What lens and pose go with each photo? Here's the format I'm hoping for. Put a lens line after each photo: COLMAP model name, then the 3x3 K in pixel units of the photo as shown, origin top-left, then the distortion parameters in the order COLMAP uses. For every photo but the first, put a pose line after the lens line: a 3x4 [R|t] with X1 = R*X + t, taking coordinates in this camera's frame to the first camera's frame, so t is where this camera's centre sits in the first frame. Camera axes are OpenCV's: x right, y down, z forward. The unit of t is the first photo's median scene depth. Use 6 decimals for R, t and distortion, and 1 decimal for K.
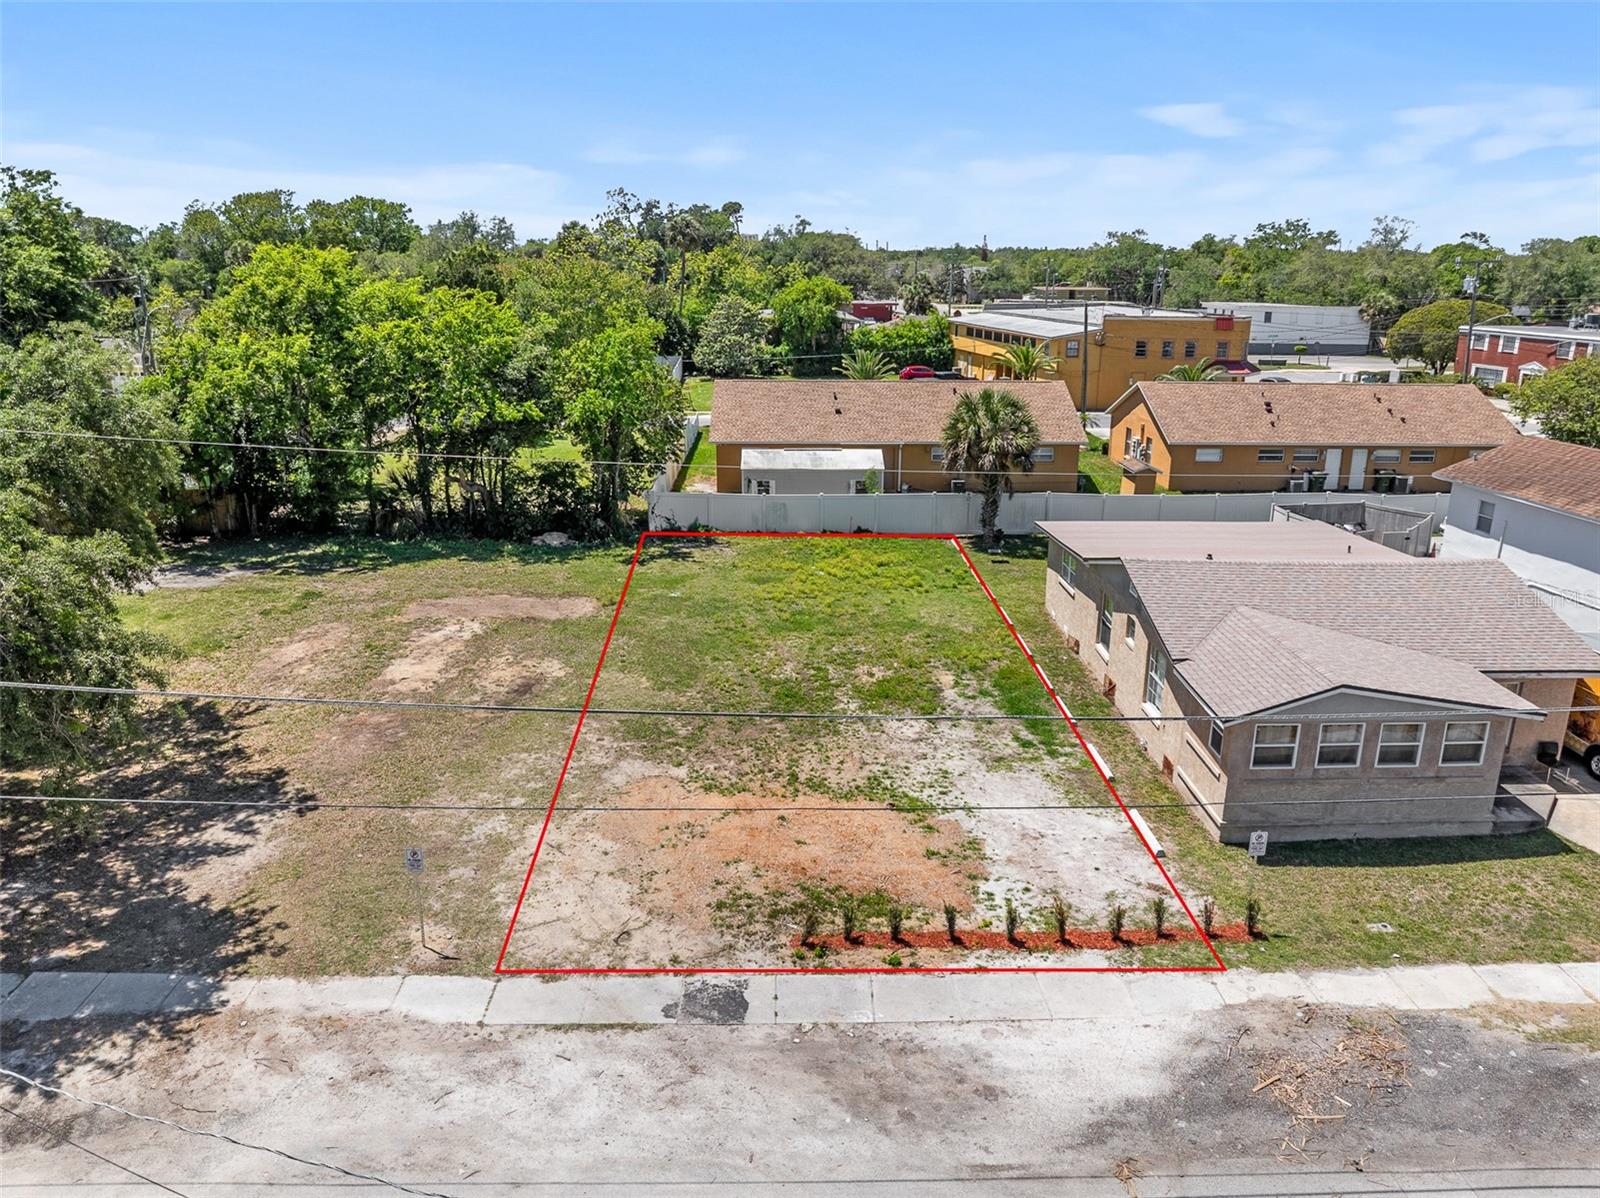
lens RADIAL K [[1129.6, 0, 801.9], [0, 1129.6, 591.3], [0, 0, 1]] dist [-0.041679, 0.002019]
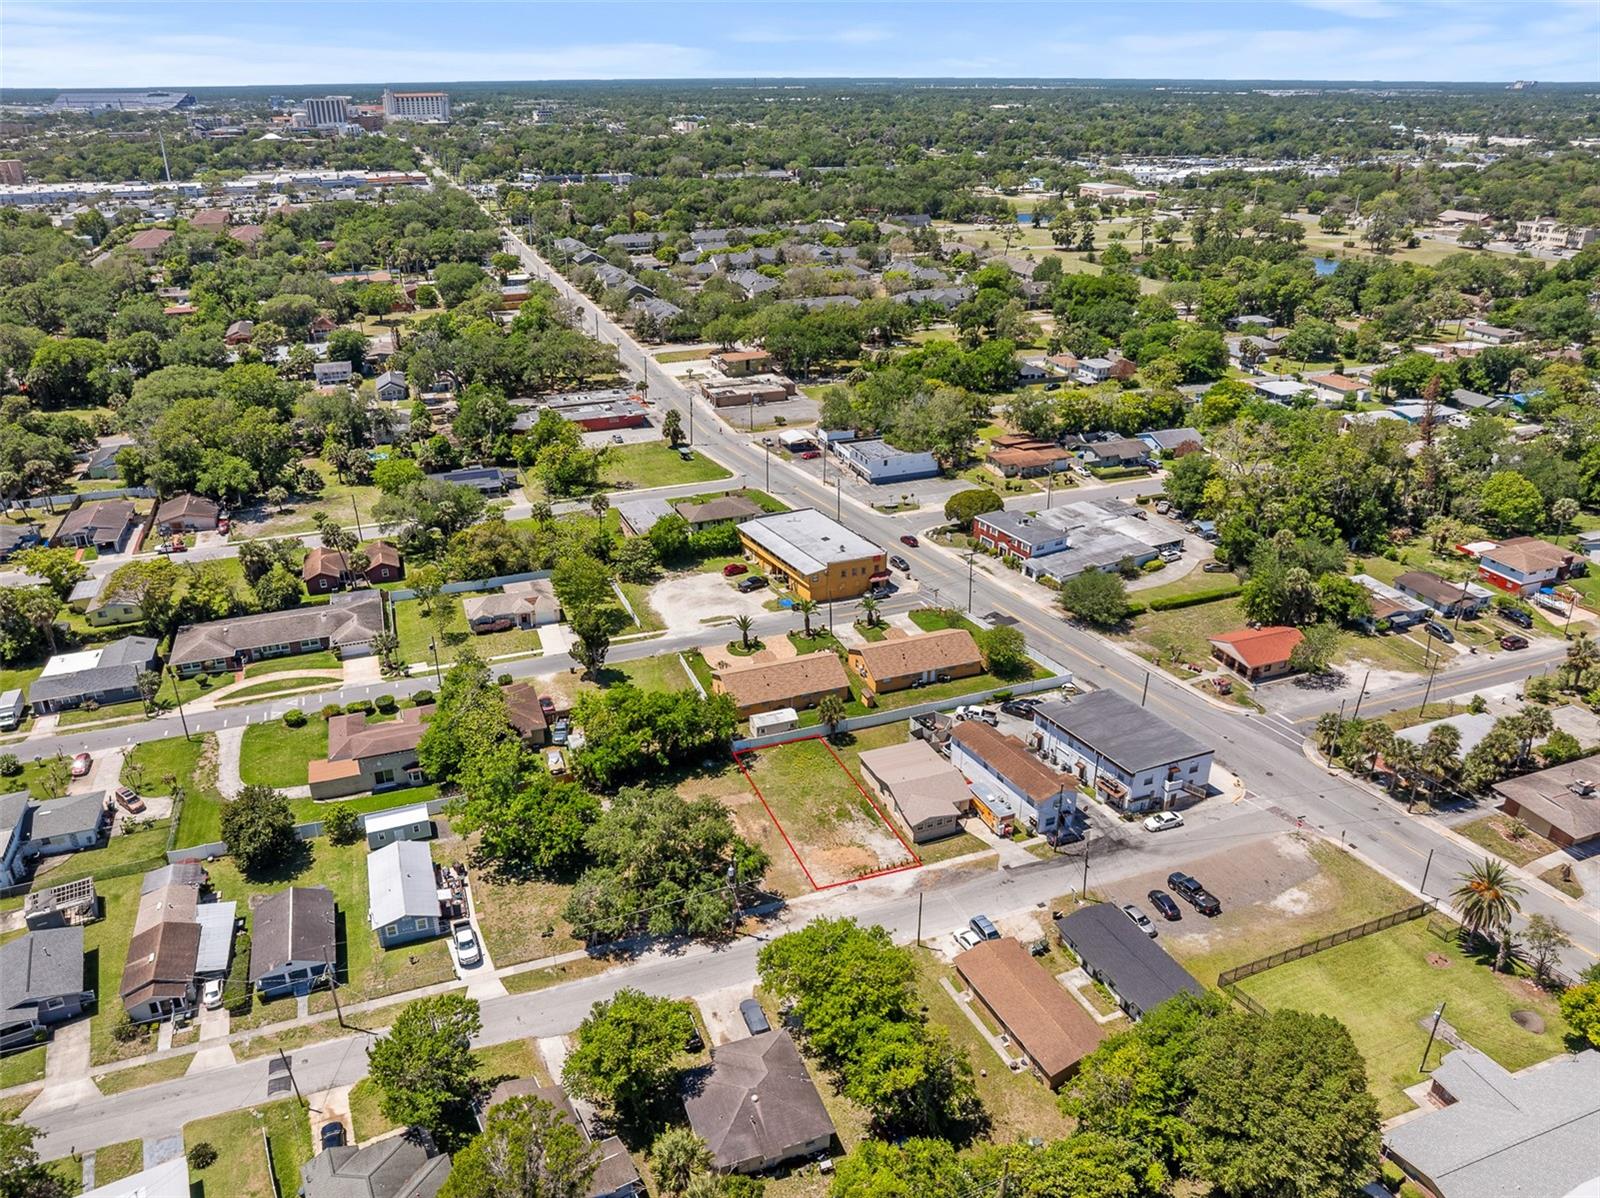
lens RADIAL K [[1125.8, 0, 797.5], [0, 1125.8, 593.4], [0, 0, 1]] dist [-0.040733, 0.005562]
pose [[0.943214, -0.144542, 0.299090, -1.577243], [0.098551, 0.981595, 0.163584, -1.855359], [-0.317230, -0.124819, 0.940099, -3.724931]]
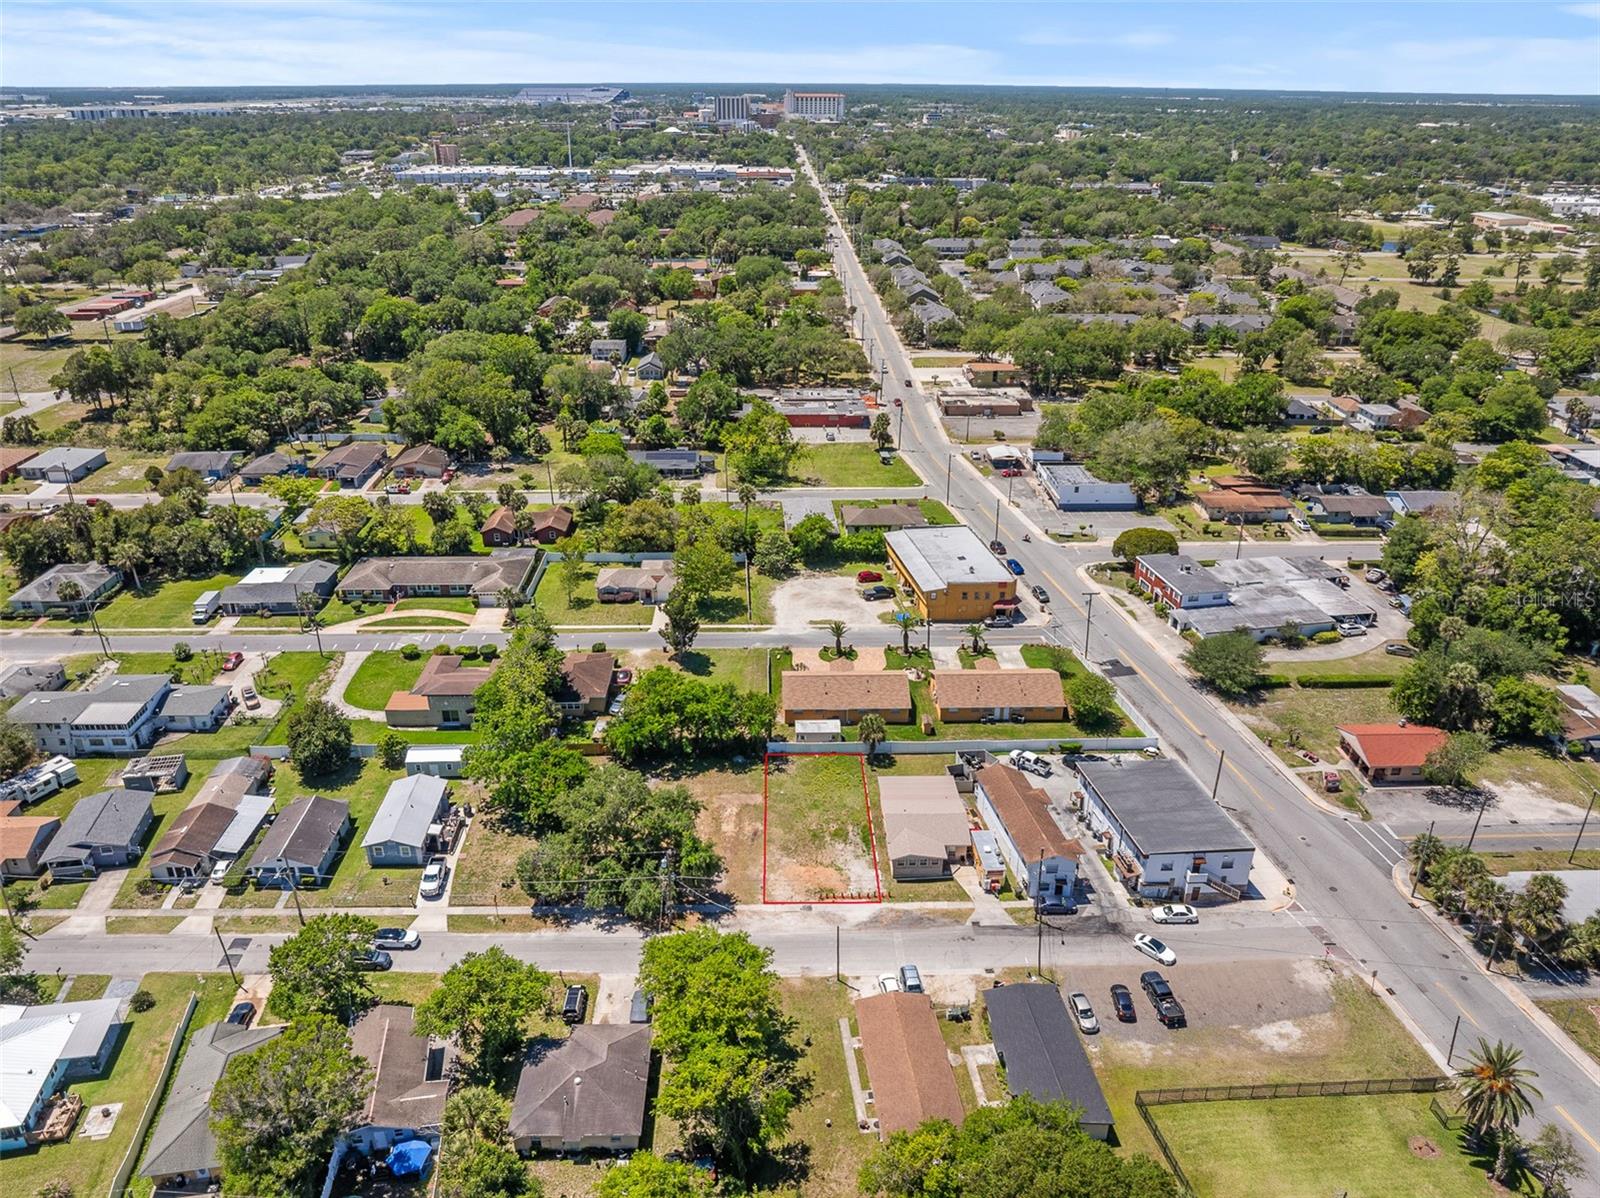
lens RADIAL K [[1125.0, 0, 807.8], [0, 1125.0, 601.2], [0, 0, 1]] dist [-0.040162, 0.000063]
pose [[0.999919, -0.002030, 0.012562, -0.109572], [0.000112, 0.988567, 0.150784, -1.779701], [-0.012725, -0.150770, 0.988487, -3.880600]]
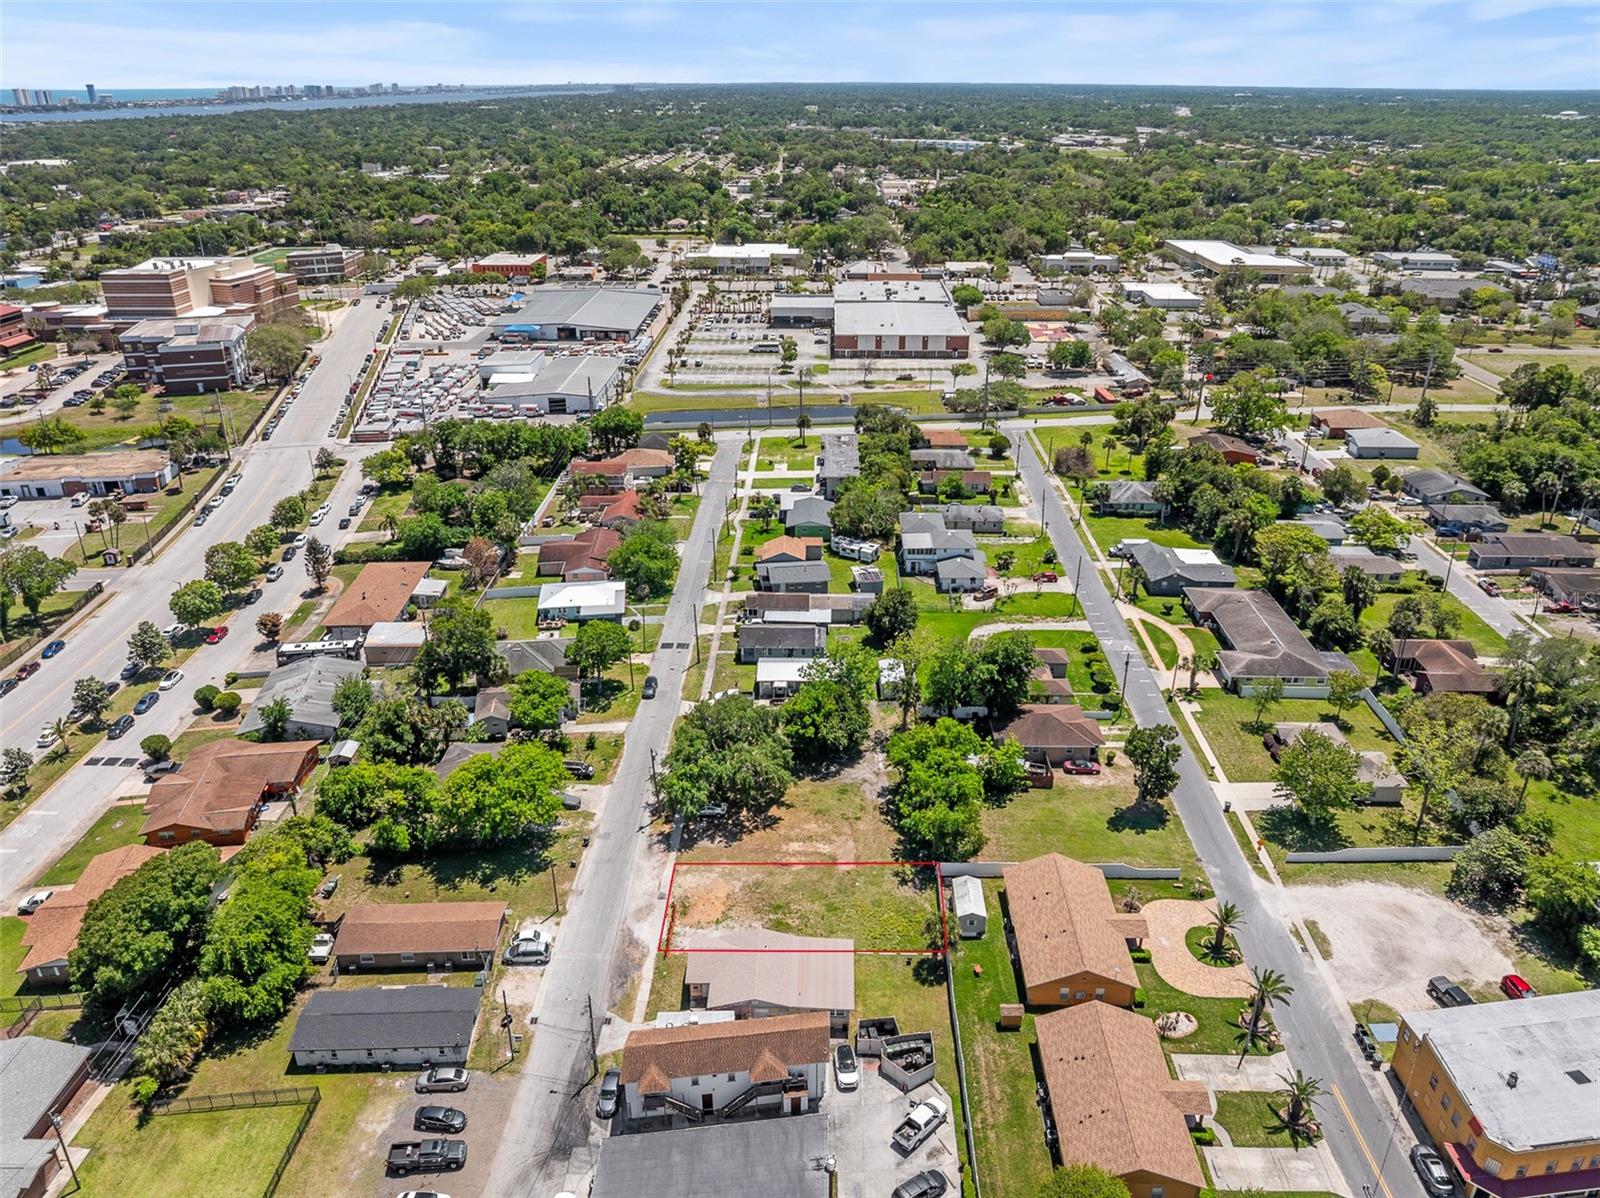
lens RADIAL K [[1125.8, 0, 797.5], [0, 1125.8, 593.4], [0, 0, 1]] dist [-0.040733, 0.005562]
pose [[-0.051286, 0.414854, -0.908441, 3.804847], [-0.280674, 0.866988, 0.411769, -3.068128], [0.958432, 0.276094, 0.071974, 0.541460]]
